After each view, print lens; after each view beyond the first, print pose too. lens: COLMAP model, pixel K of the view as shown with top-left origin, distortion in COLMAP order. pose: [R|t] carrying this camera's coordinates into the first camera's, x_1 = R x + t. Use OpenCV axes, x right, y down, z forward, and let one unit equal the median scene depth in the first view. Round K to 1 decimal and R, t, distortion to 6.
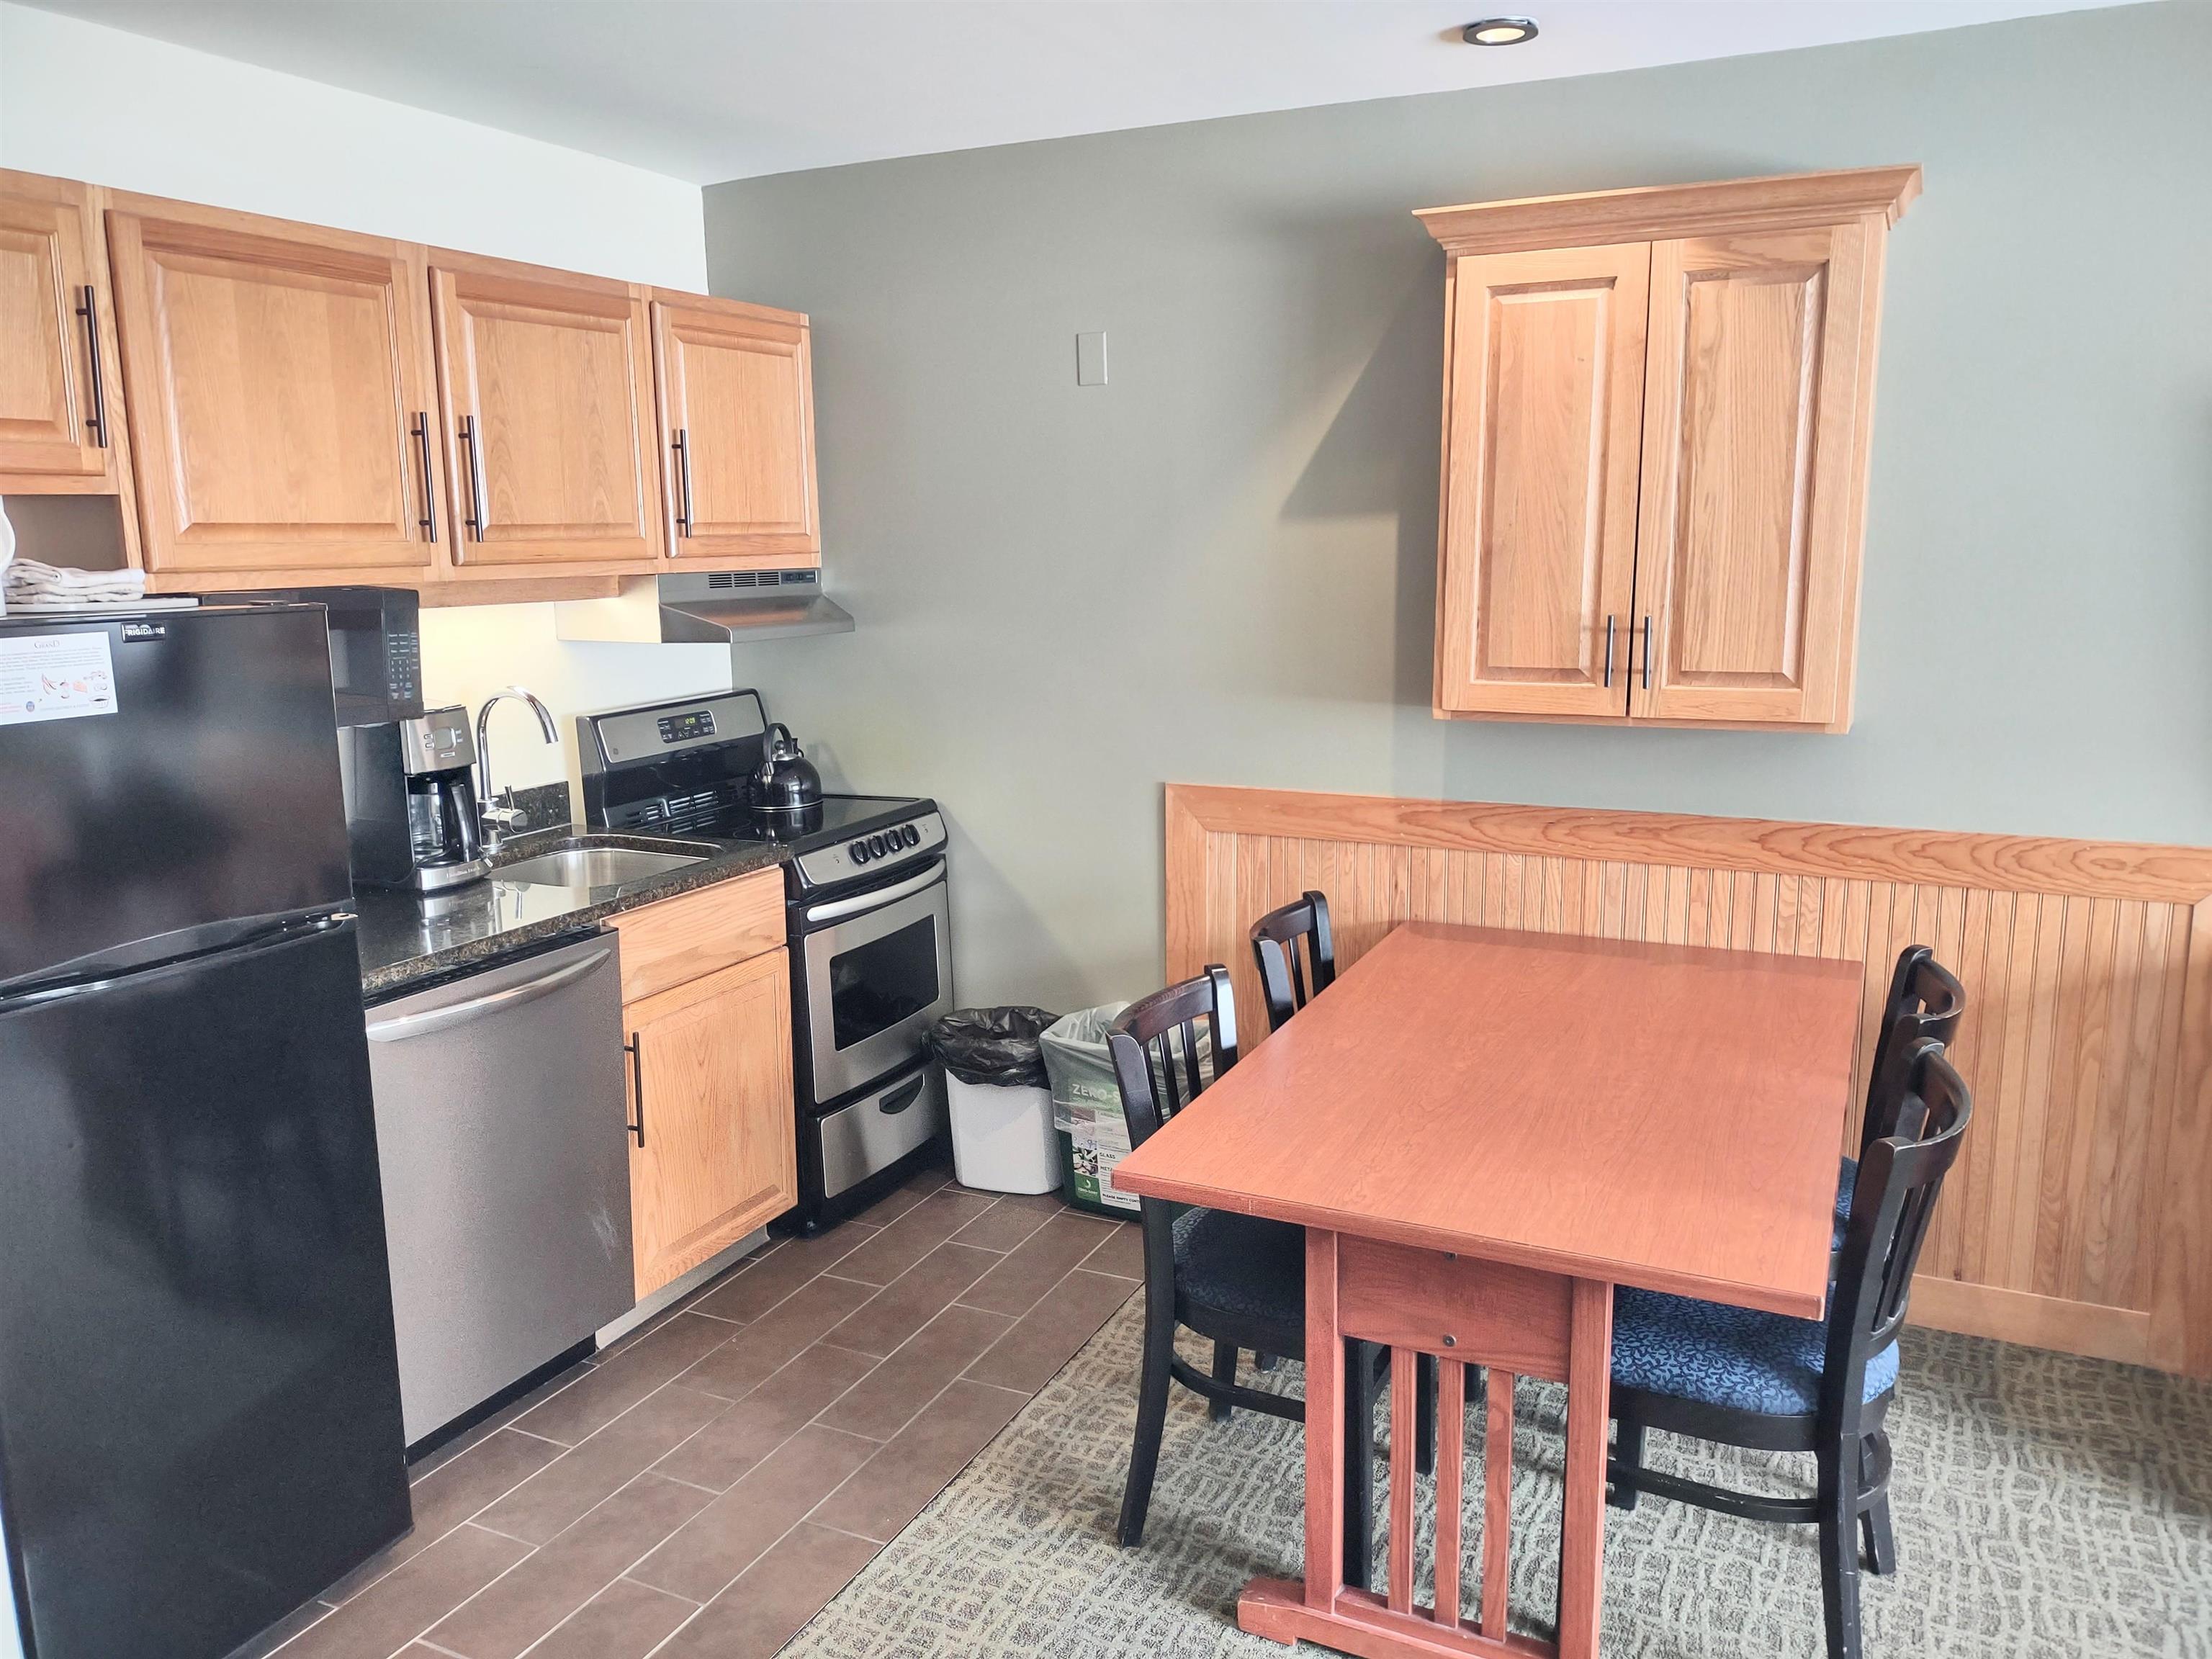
lens RADIAL K [[1645.4, 0, 1093.1], [0, 1645.4, 829.2], [0, 0, 1]] dist [0.055744, -0.053502]
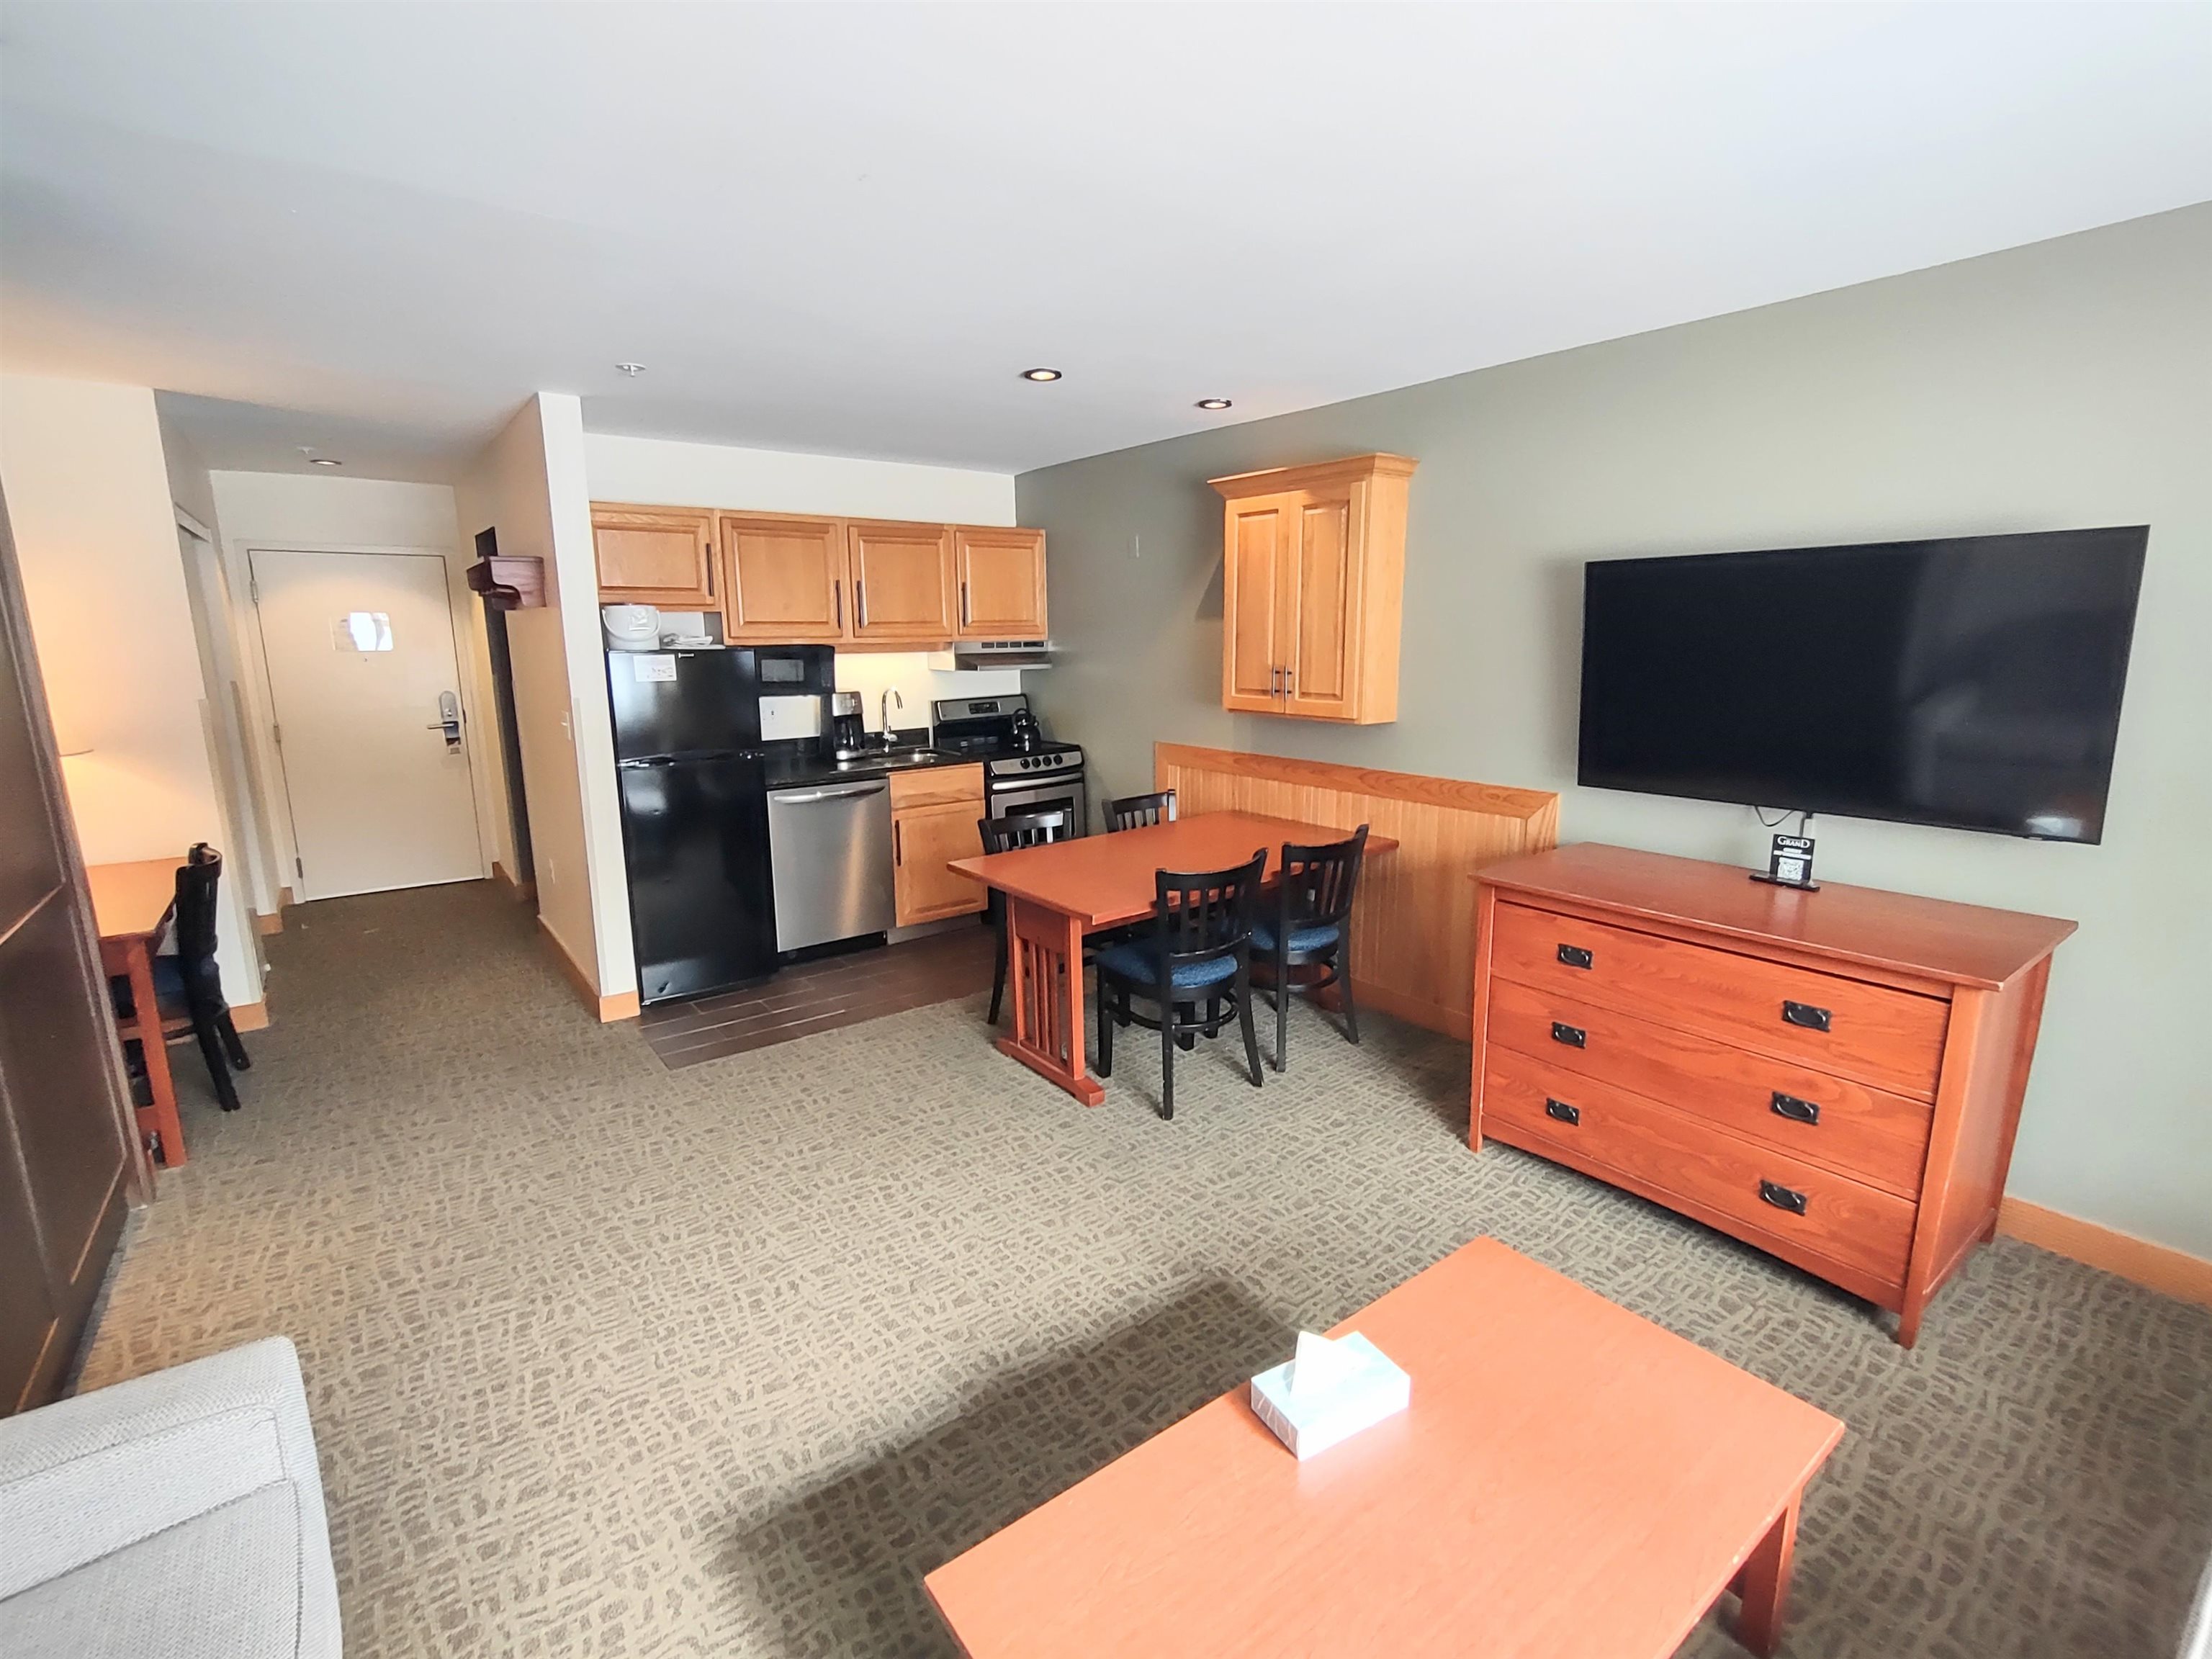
lens RADIAL K [[1003.2, 0, 1106.0], [0, 1003.2, 829.5], [0, 0, 1]] dist [-0.002810, -0.000467]
pose [[0.898342, 0.091430, -0.429678, 0.617803], [-0.081407, 0.995808, 0.041694, 0.041696], [0.431689, -0.002476, 0.902019, -0.239114]]
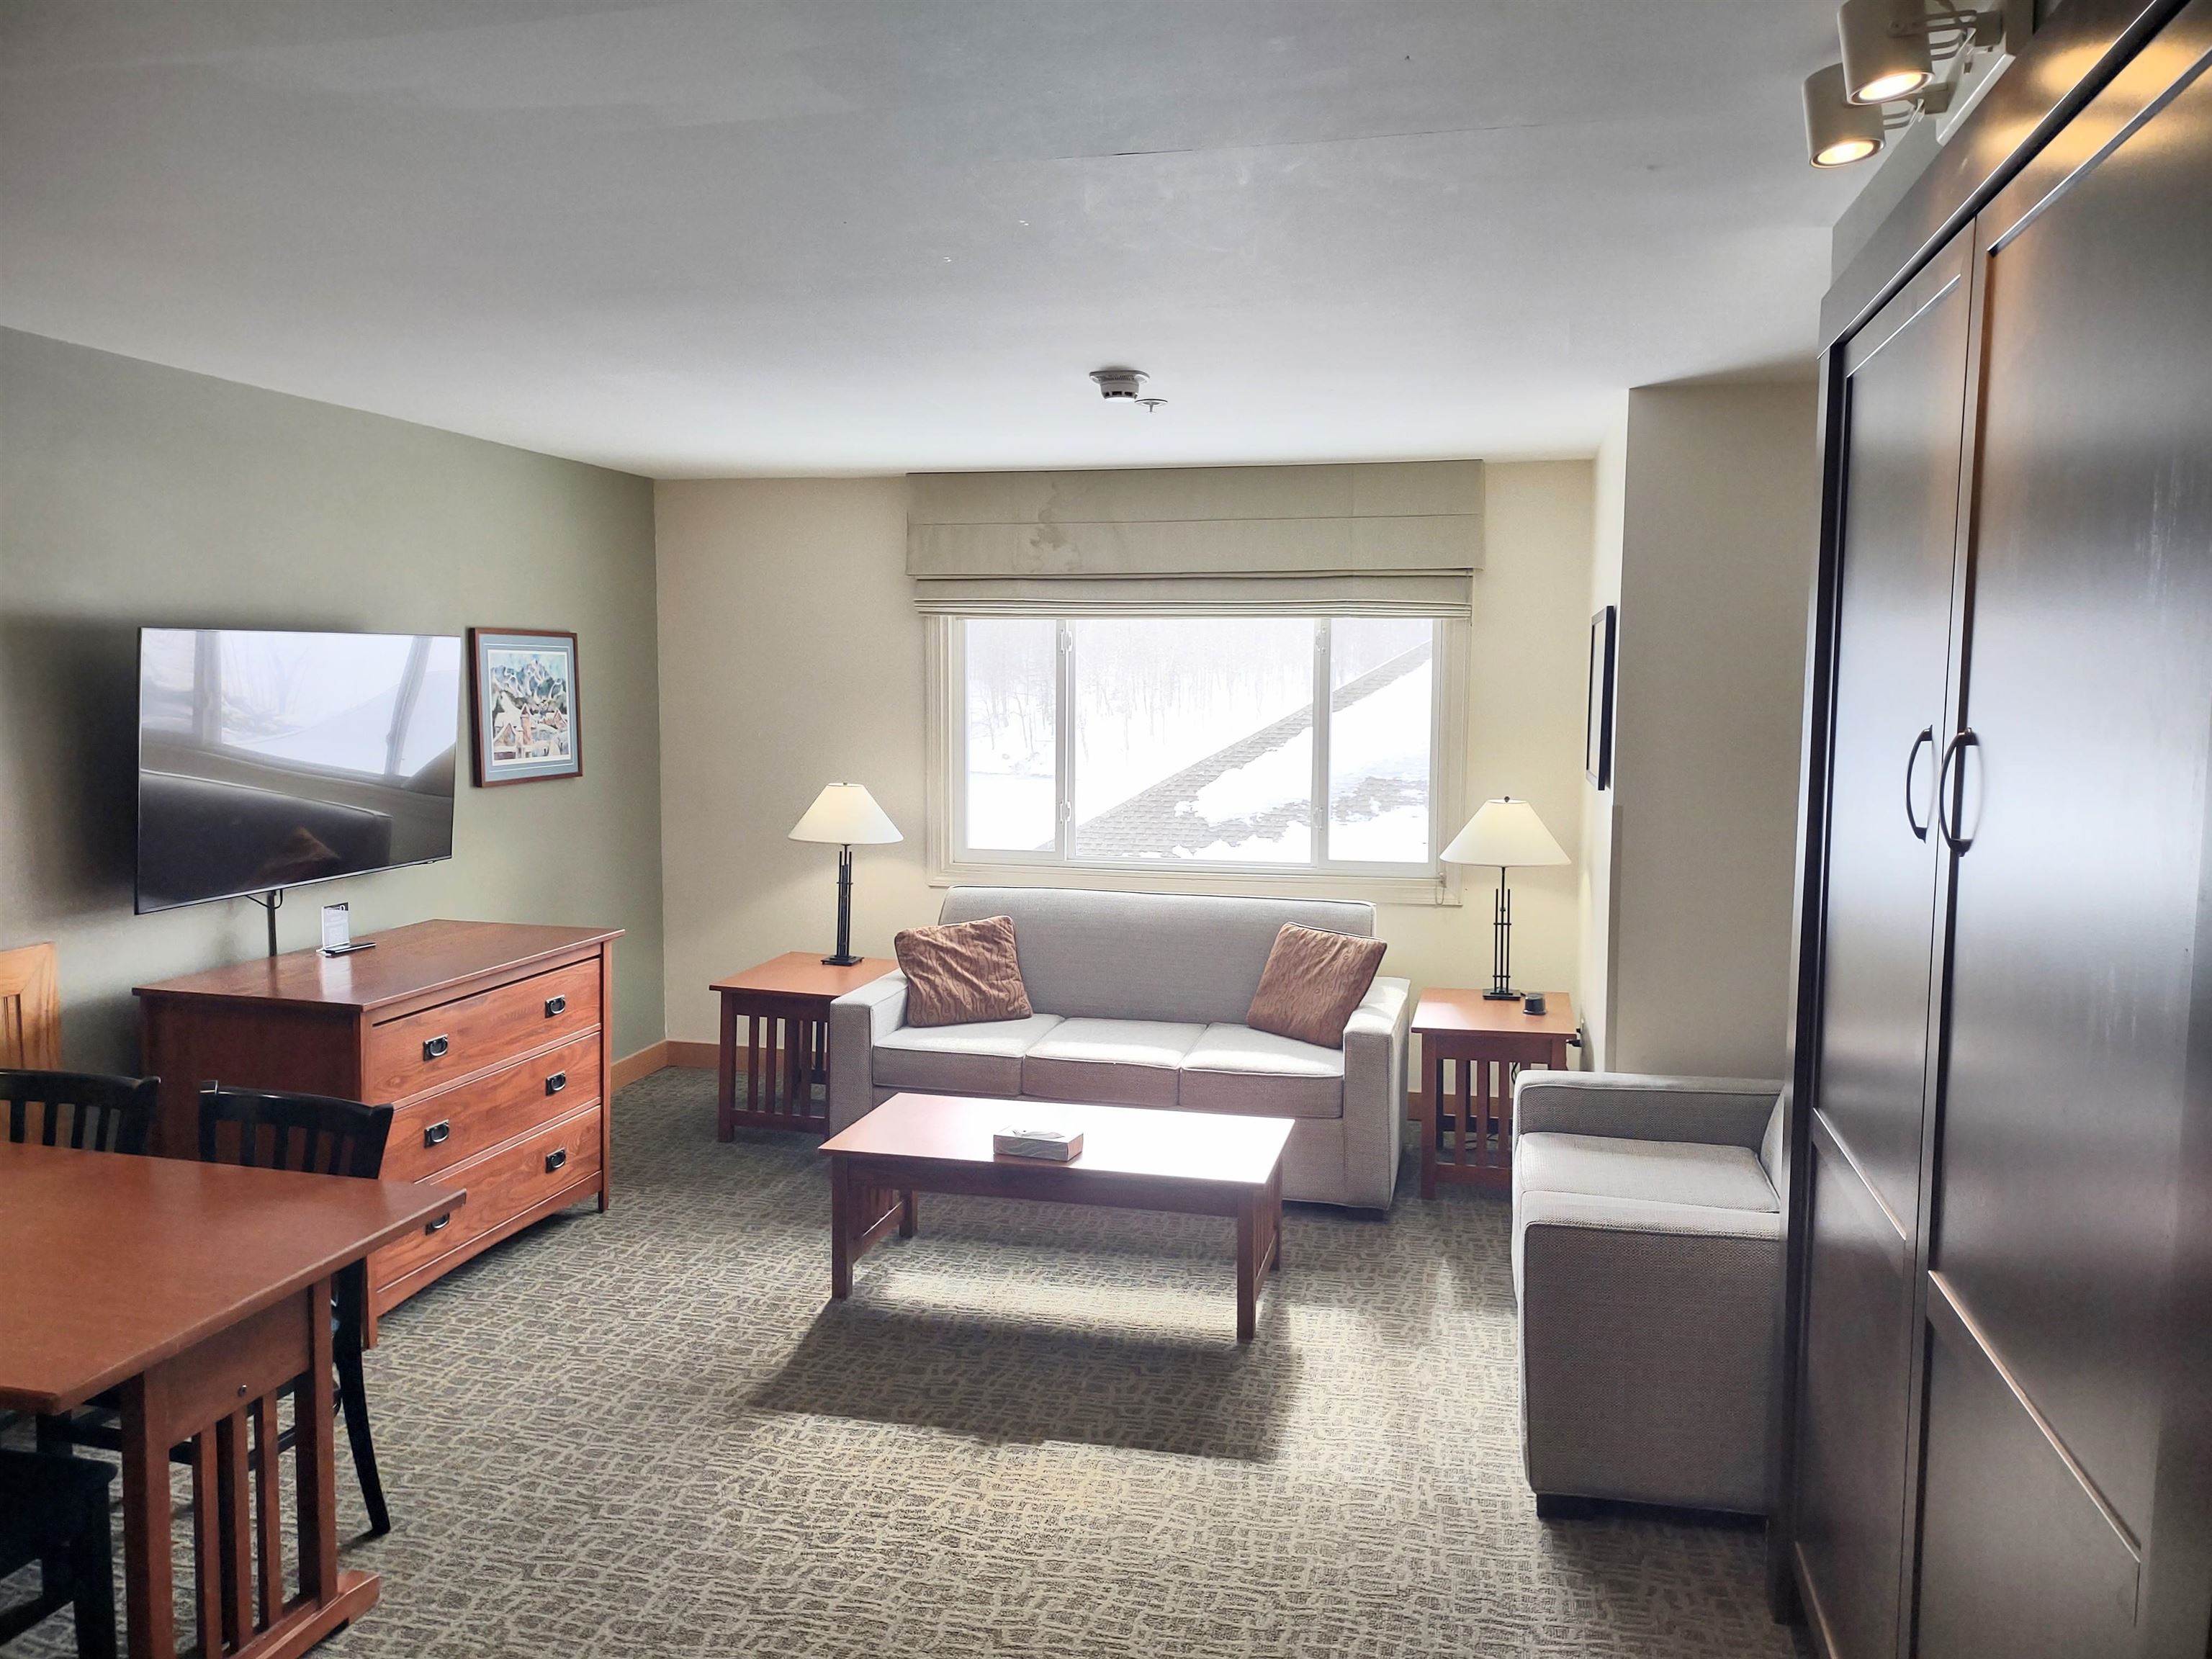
lens RADIAL K [[1647.3, 0, 1124.5], [0, 1647.3, 830.2], [0, 0, 1]] dist [0.172302, -0.361618]
pose [[-0.242117, -0.080280, 0.966920, -0.686565], [0.166493, 0.978351, 0.122920, -0.082562], [-0.955855, 0.190746, -0.223510, 0.373296]]
